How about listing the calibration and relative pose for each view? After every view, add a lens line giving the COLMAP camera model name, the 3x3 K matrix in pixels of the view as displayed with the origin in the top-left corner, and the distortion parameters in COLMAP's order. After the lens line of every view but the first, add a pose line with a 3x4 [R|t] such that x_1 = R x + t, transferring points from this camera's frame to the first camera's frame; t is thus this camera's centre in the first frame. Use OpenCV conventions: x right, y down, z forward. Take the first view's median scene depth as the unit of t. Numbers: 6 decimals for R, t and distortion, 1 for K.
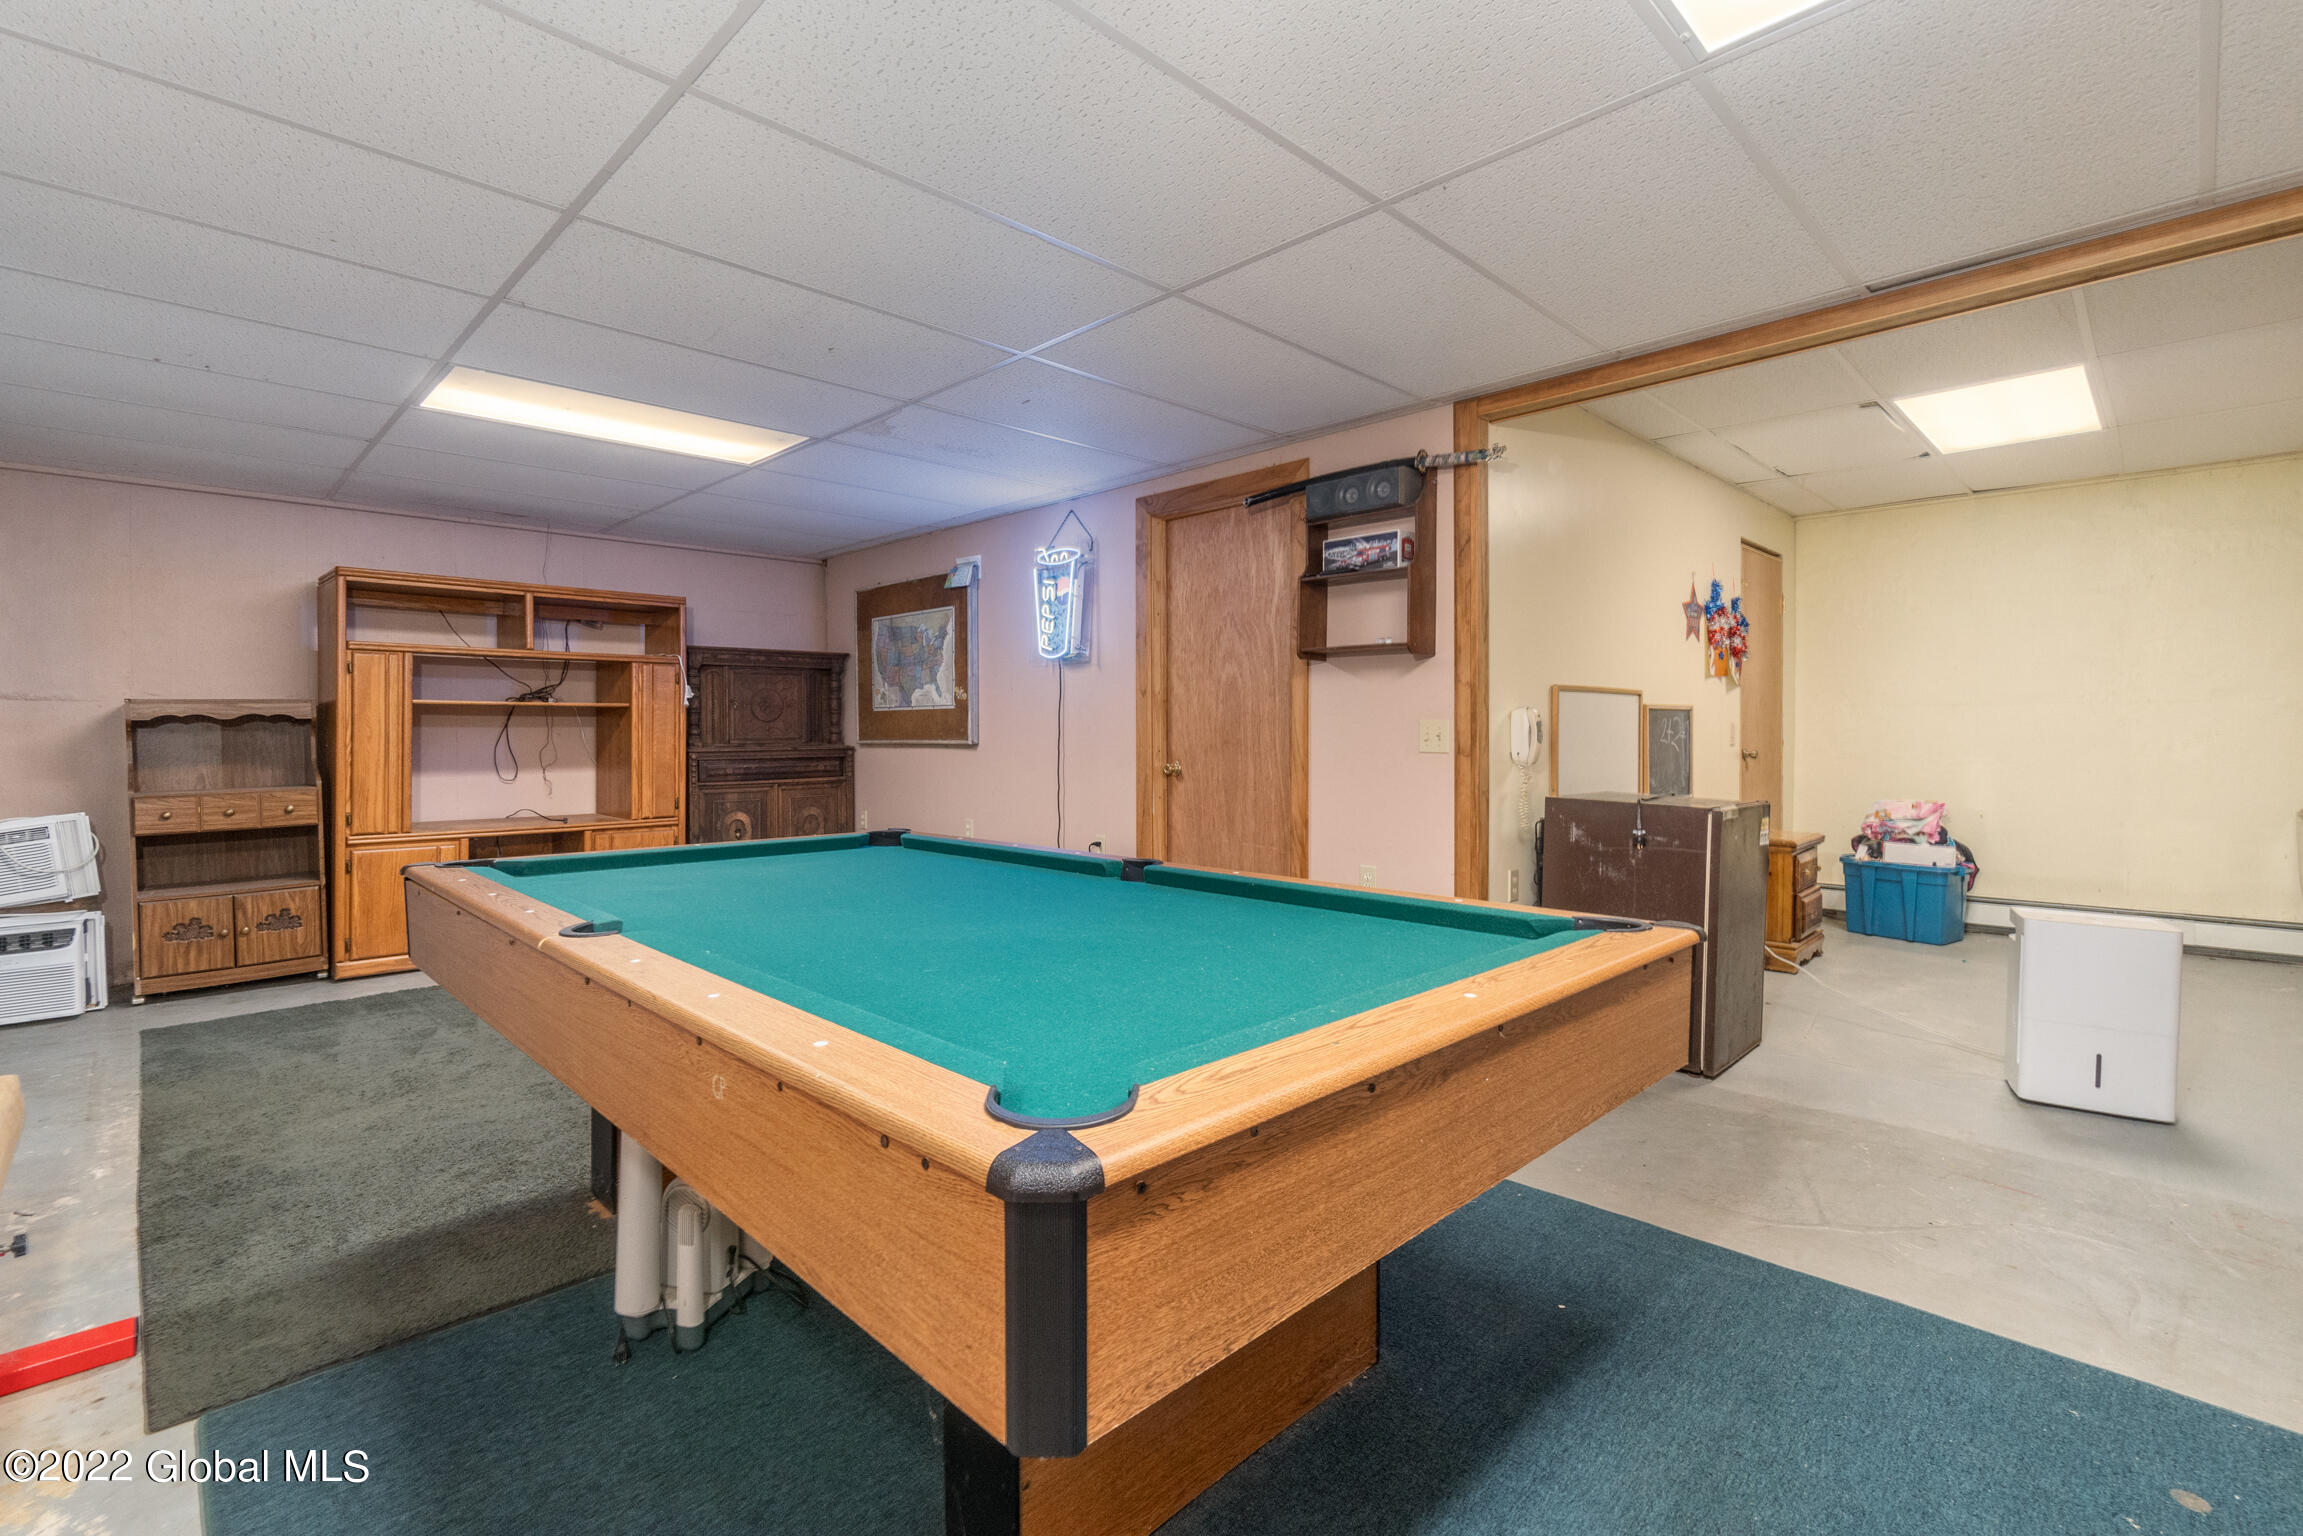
lens RADIAL K [[1048.8, 0, 1151.5], [0, 1048.8, 768.0], [0, 0, 1]] dist [-0.001966, -0.000288]
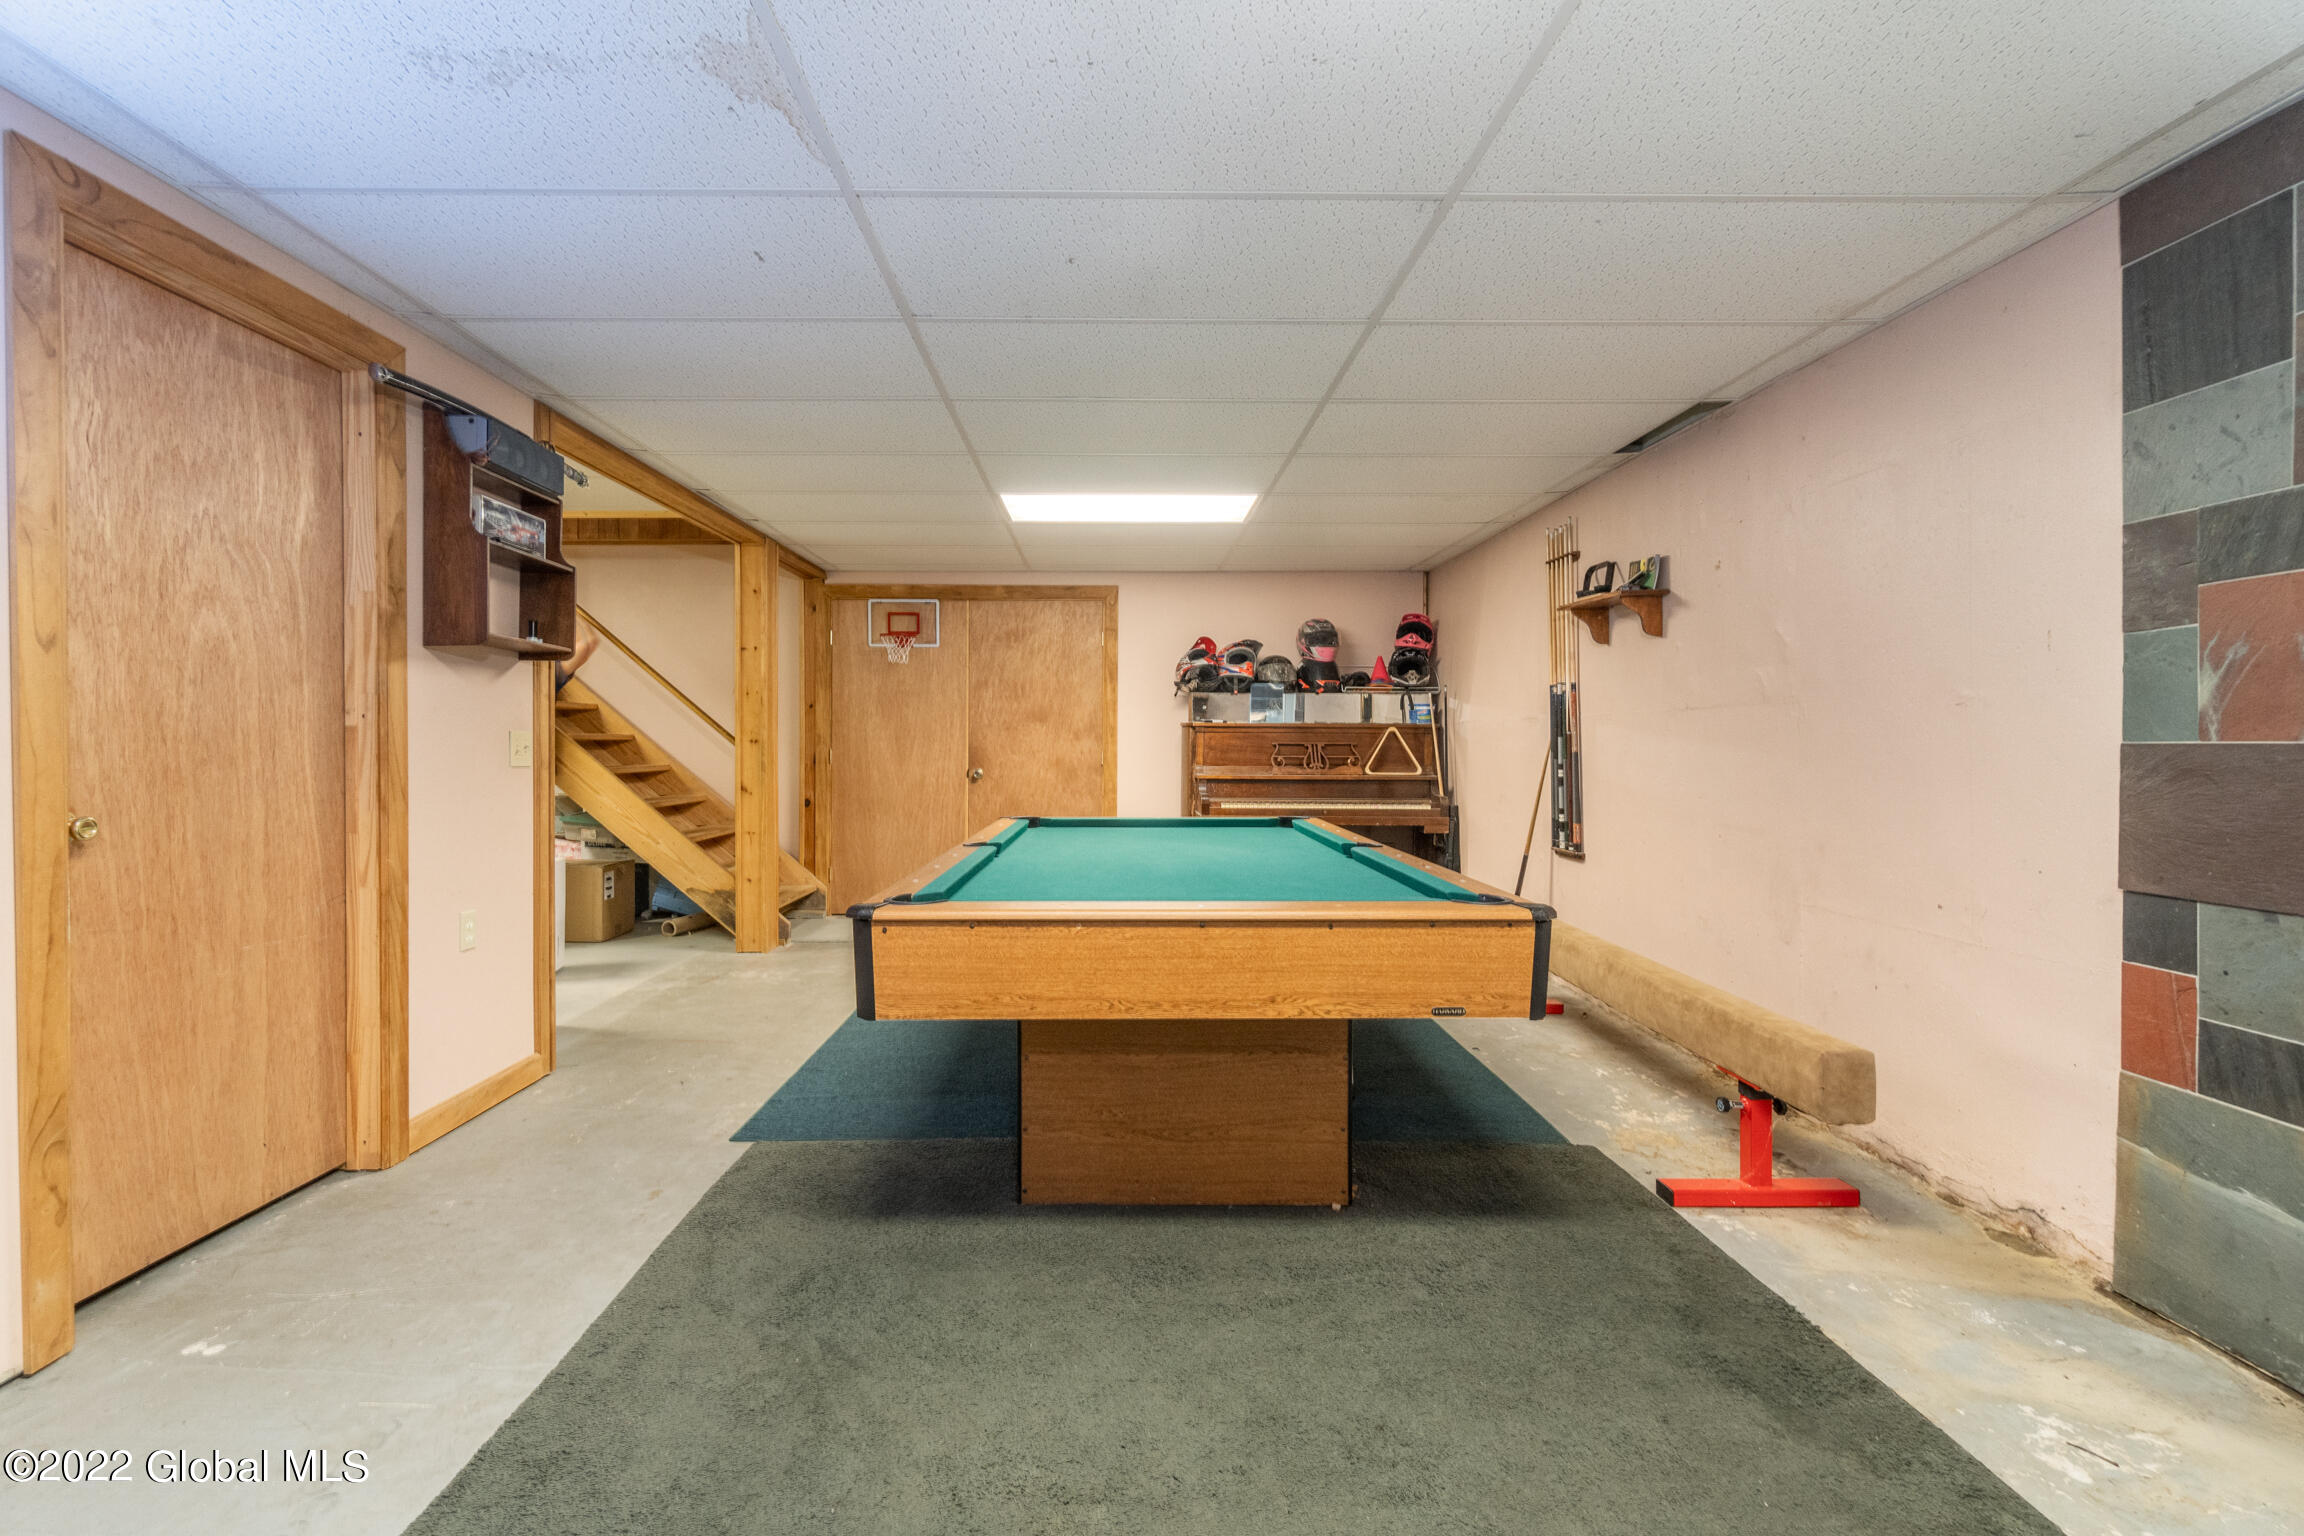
lens RADIAL K [[1008.2, 0, 1127.2], [0, 1008.2, 775.5], [0, 0, 1]] dist [-0.007469, -0.000200]
pose [[-0.714899, -0.020985, 0.698913, -0.605447], [0.019824, 0.998539, 0.050259, -0.034487], [-0.698947, 0.049785, -0.713439, 1.056310]]
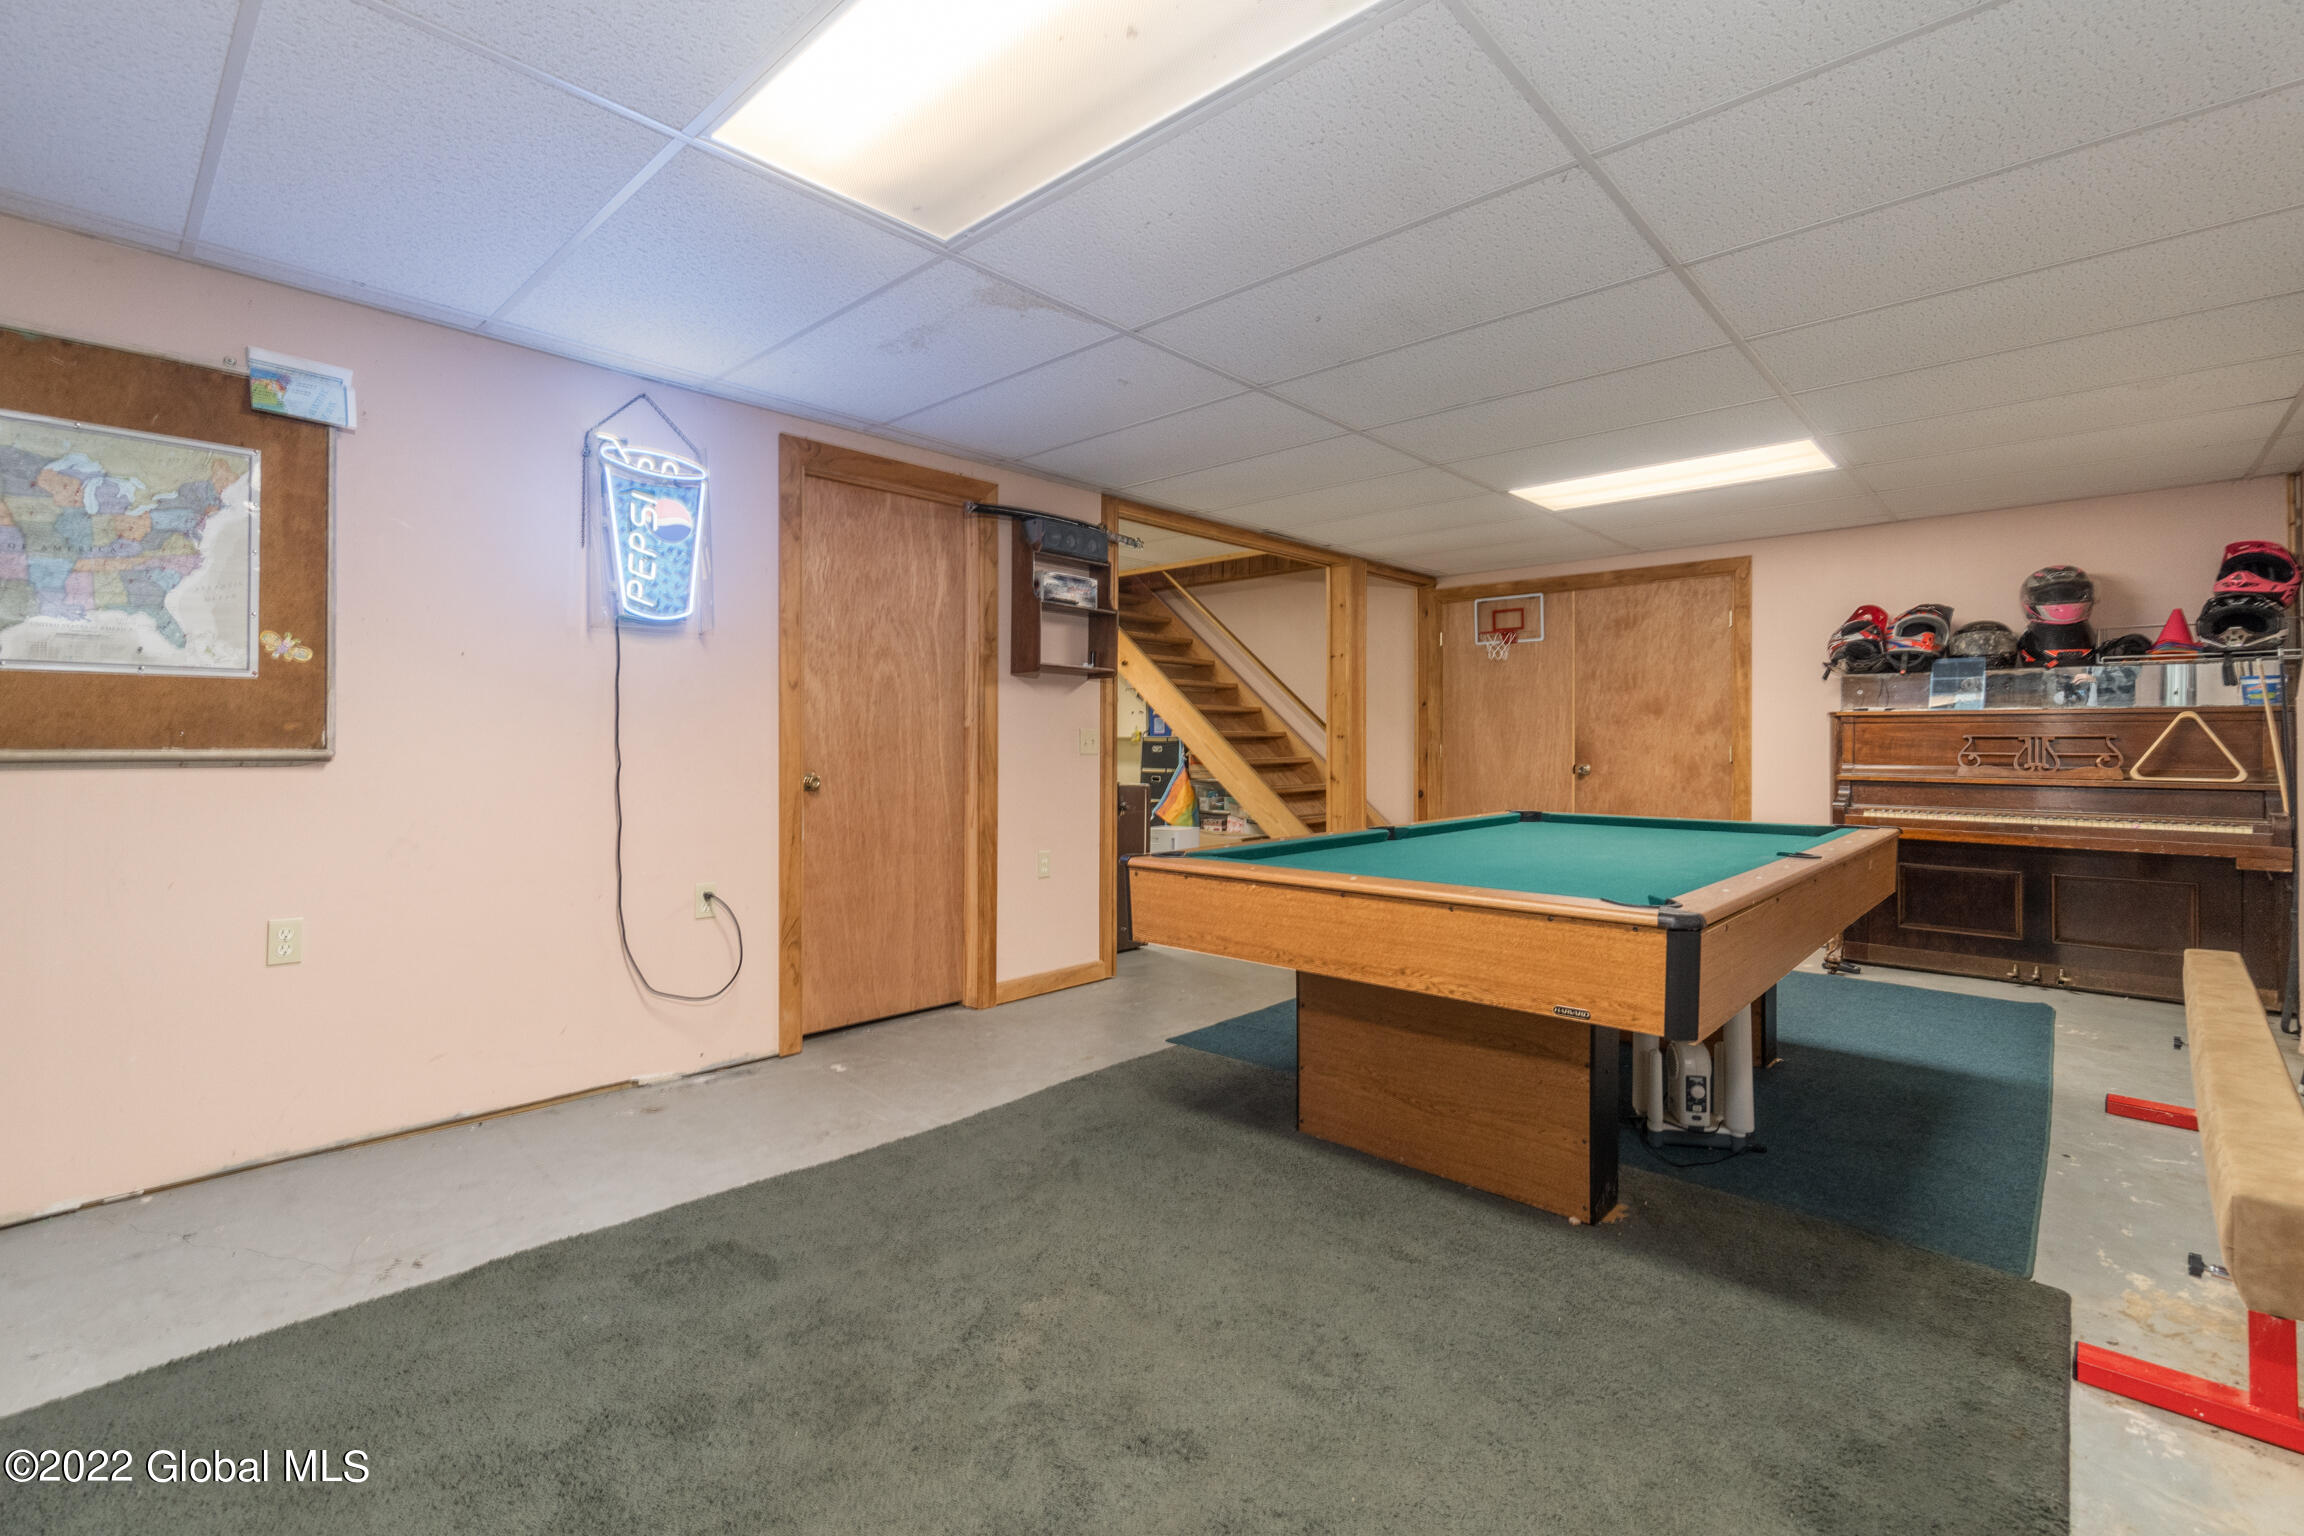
lens RADIAL K [[1008.8, 0, 1125.4], [0, 1008.8, 762.2], [0, 0, 1]] dist [-0.005107, 0.000199]
pose [[-0.032031, -0.018264, 0.999320, -0.820214], [0.029491, 0.999380, 0.019211, -0.023446], [-0.999052, 0.030086, -0.031473, 0.834293]]
